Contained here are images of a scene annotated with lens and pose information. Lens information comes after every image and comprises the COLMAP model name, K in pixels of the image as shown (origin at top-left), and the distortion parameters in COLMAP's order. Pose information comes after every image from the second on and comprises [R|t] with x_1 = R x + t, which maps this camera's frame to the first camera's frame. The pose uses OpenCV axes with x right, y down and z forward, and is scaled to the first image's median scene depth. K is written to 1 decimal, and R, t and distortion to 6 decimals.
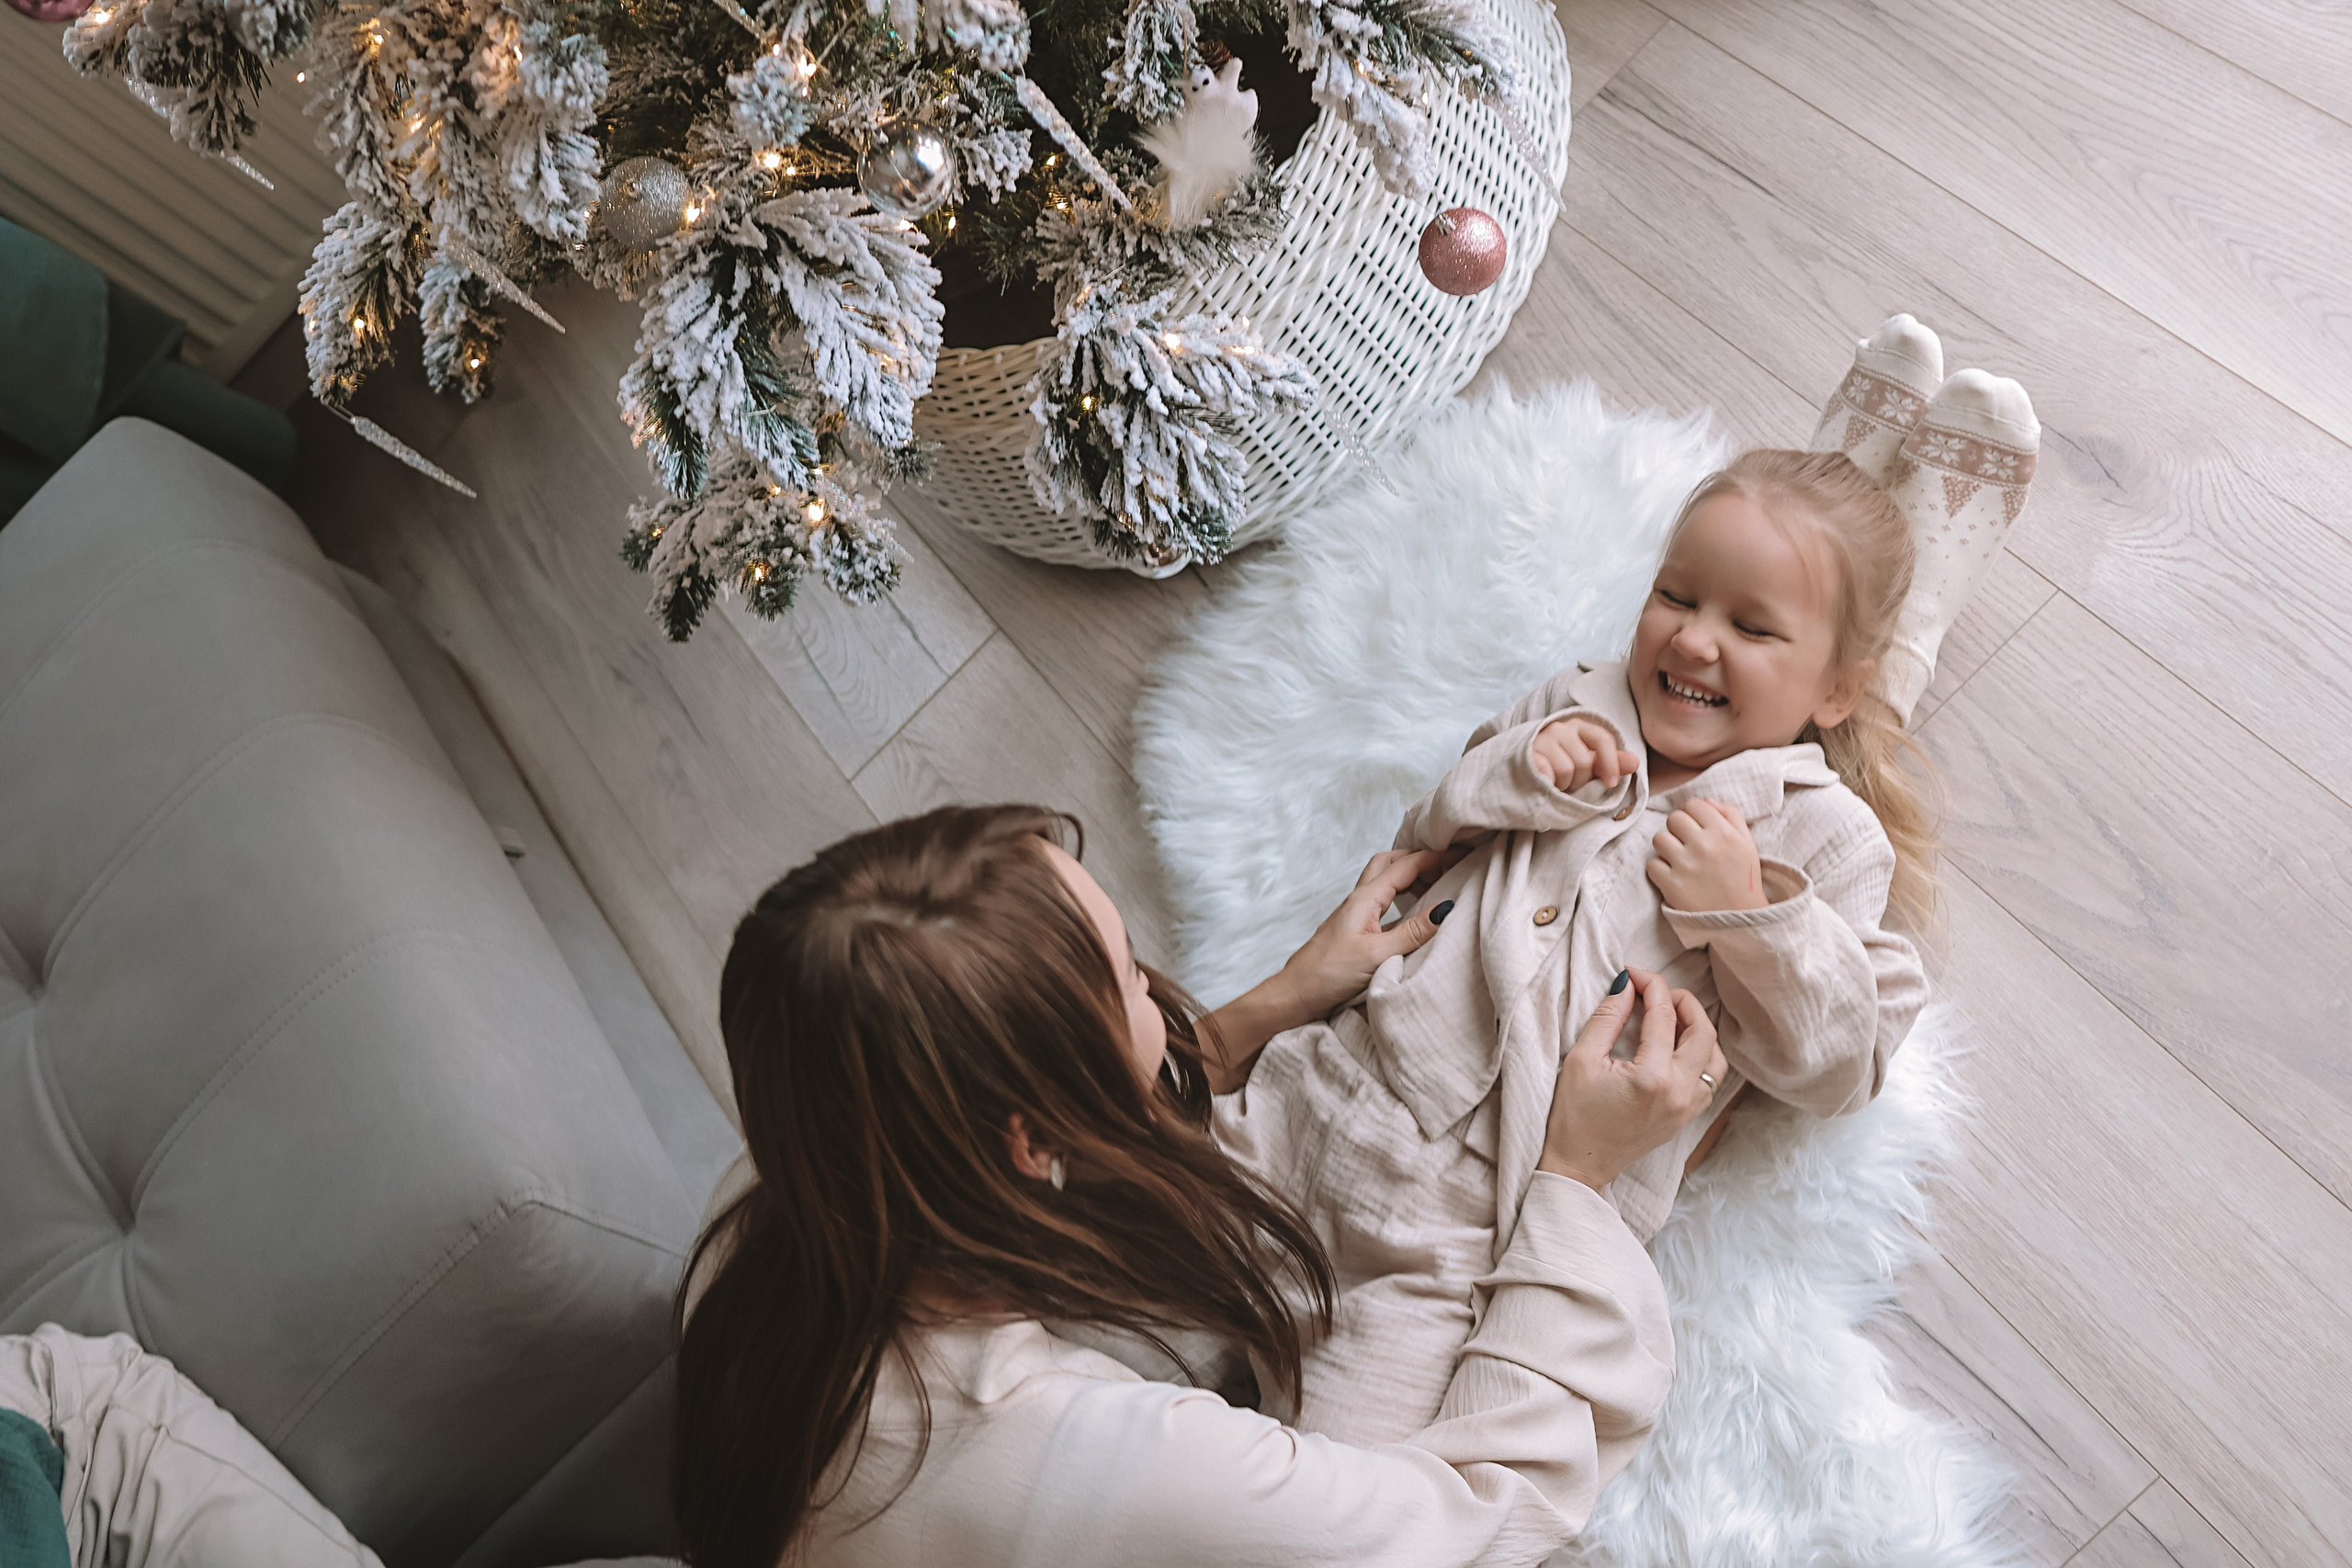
lens RADIAL K [[2298.4, 0, 1179.0], [0, 2298.4, 785.9], [0, 0, 1]] dist [-0.103406, 0.124618]
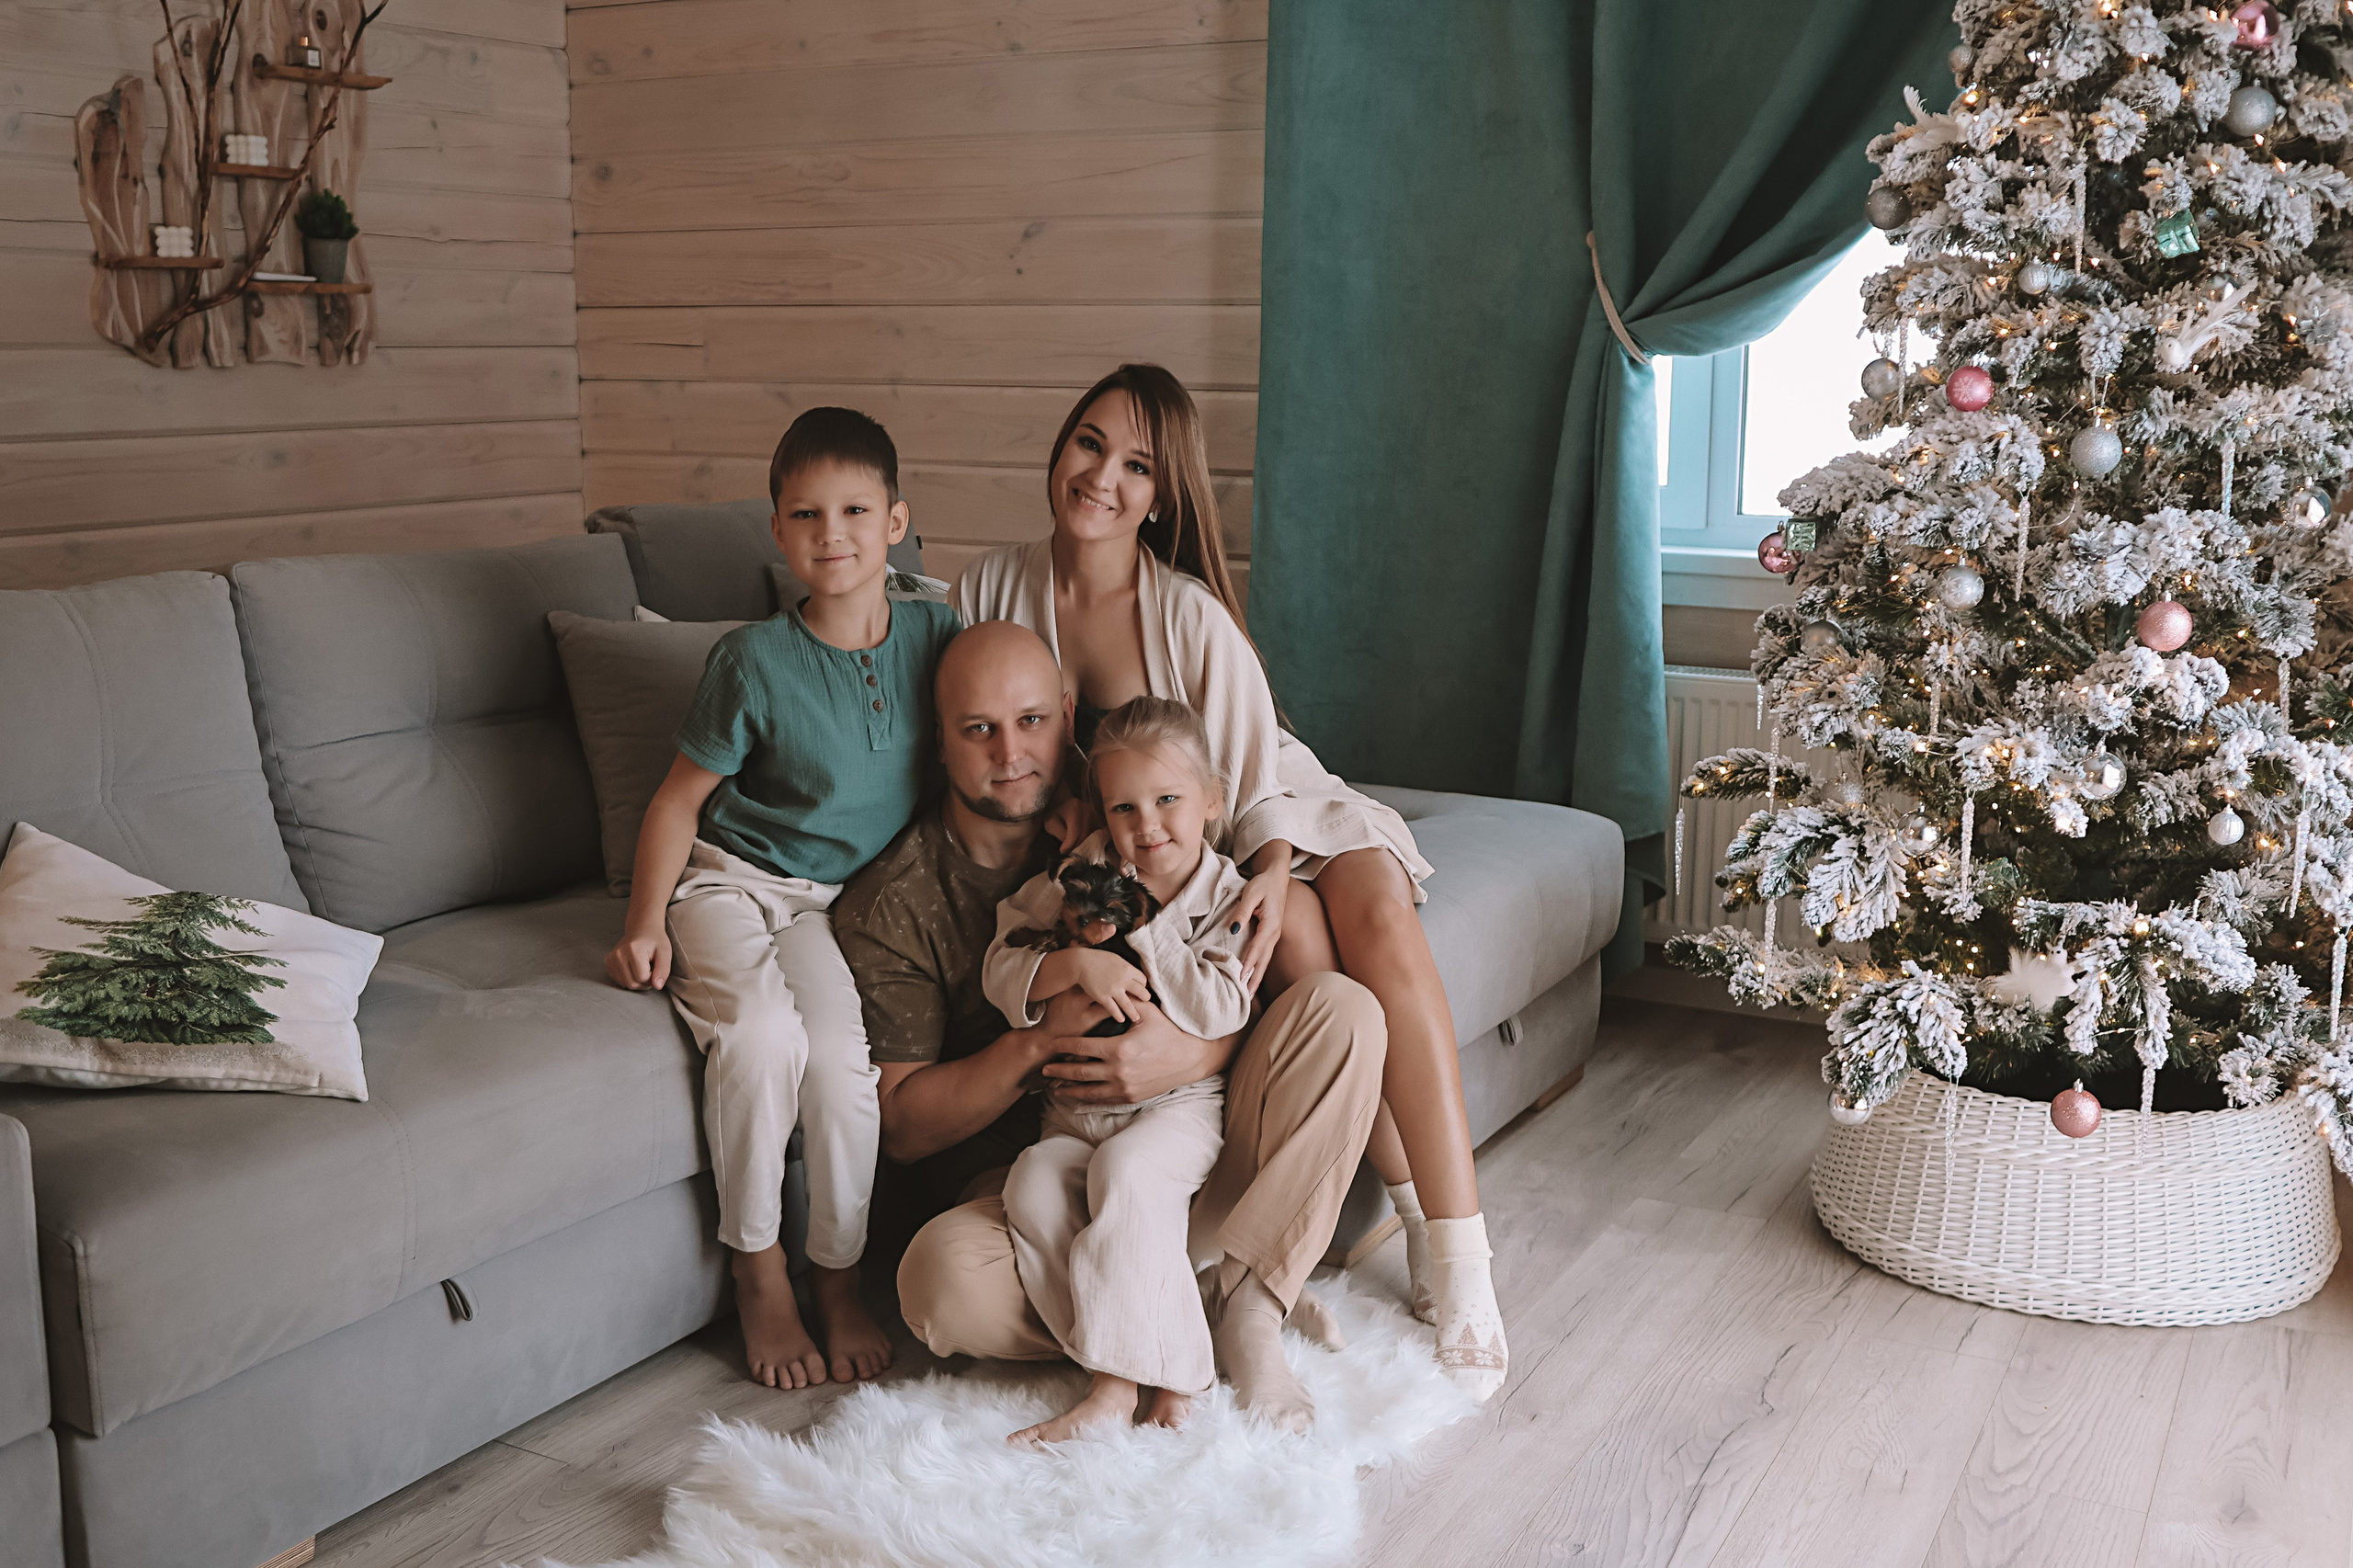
lens RADIAL K [[2333.3, 0, 1169.5], [0, 2333.3, 767.3], [0, 0, 1]] dist [-0.105928, 0.139980]
pose [[0.355384, 0.597210, -0.719057, 1.084739], [-0.915058, 0.379240, -0.137278, 0.606748], [0.190712, 0.706765, 0.681258, -0.606001]]
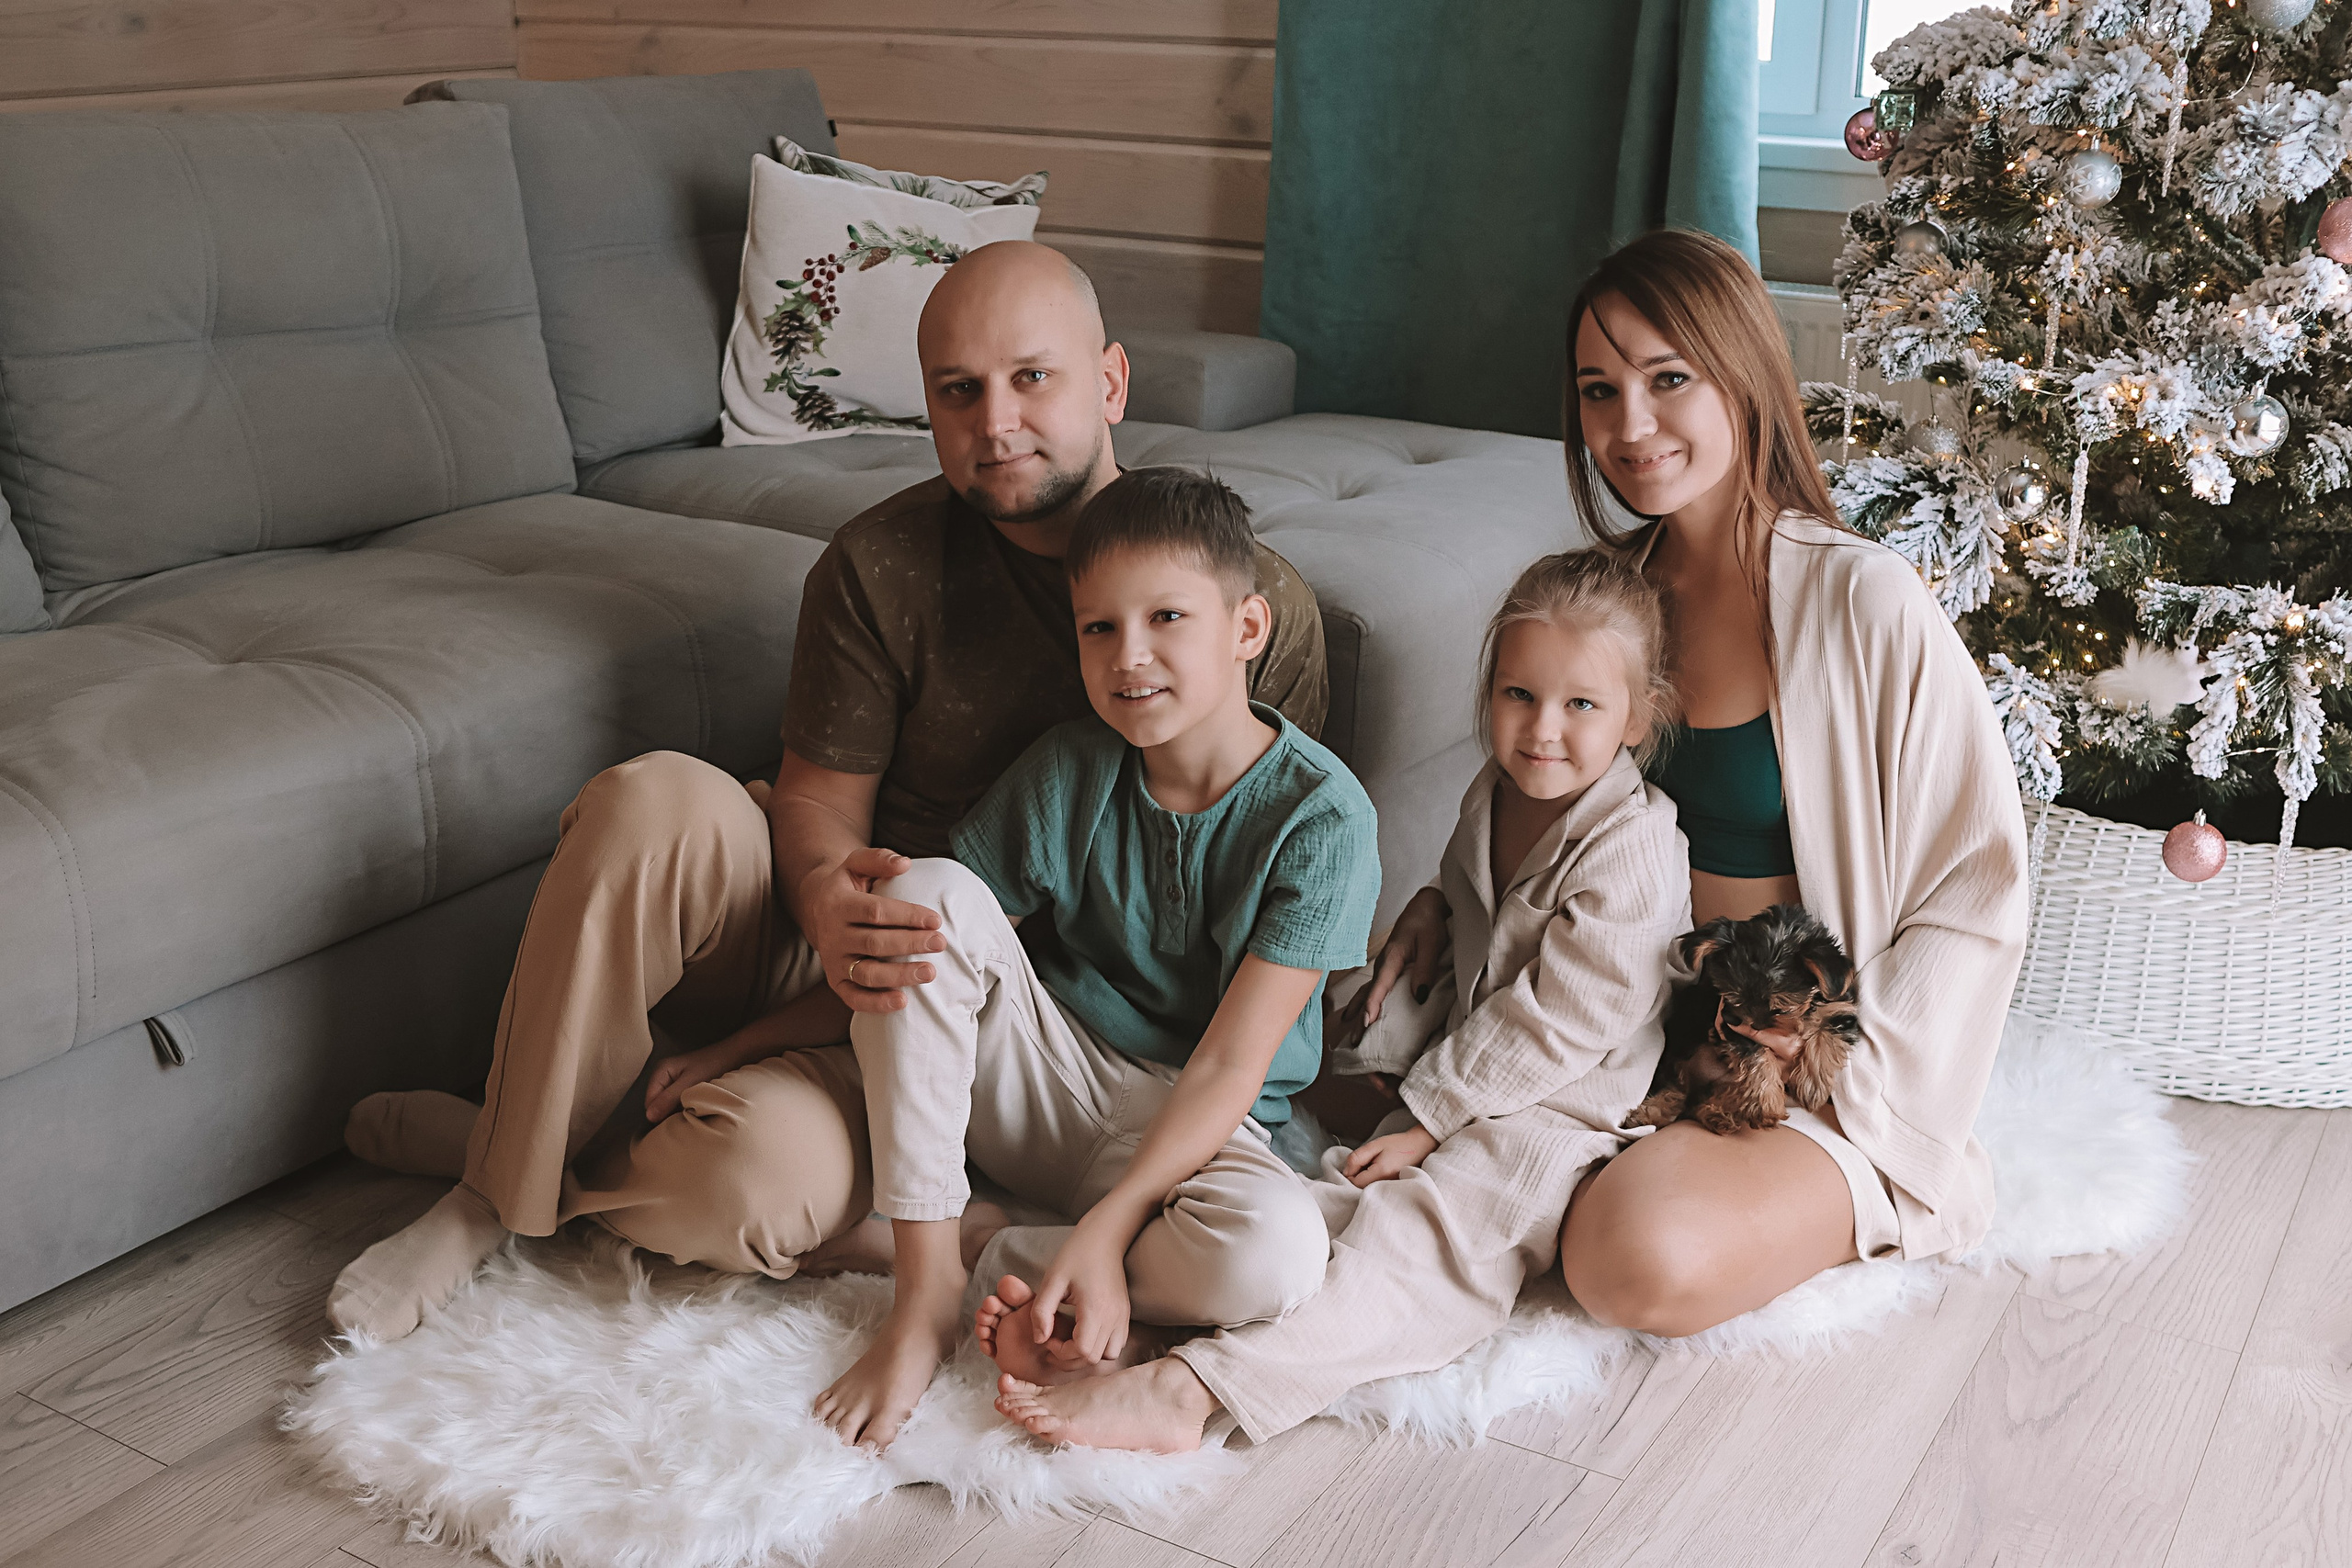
lens RADIAL K [[2489.5, 0, 1178.1], [0, 2489.5, 758.5], [0, 0, 1]] dist [-0.108598, 0.154236]
pose [[0.311529, 0.701416, -0.641066, 0.936954], [-0.925383, 0.377228, -0.036954, 0.421674], [0.215908, 0.604744, 0.766596, -0.383018]]
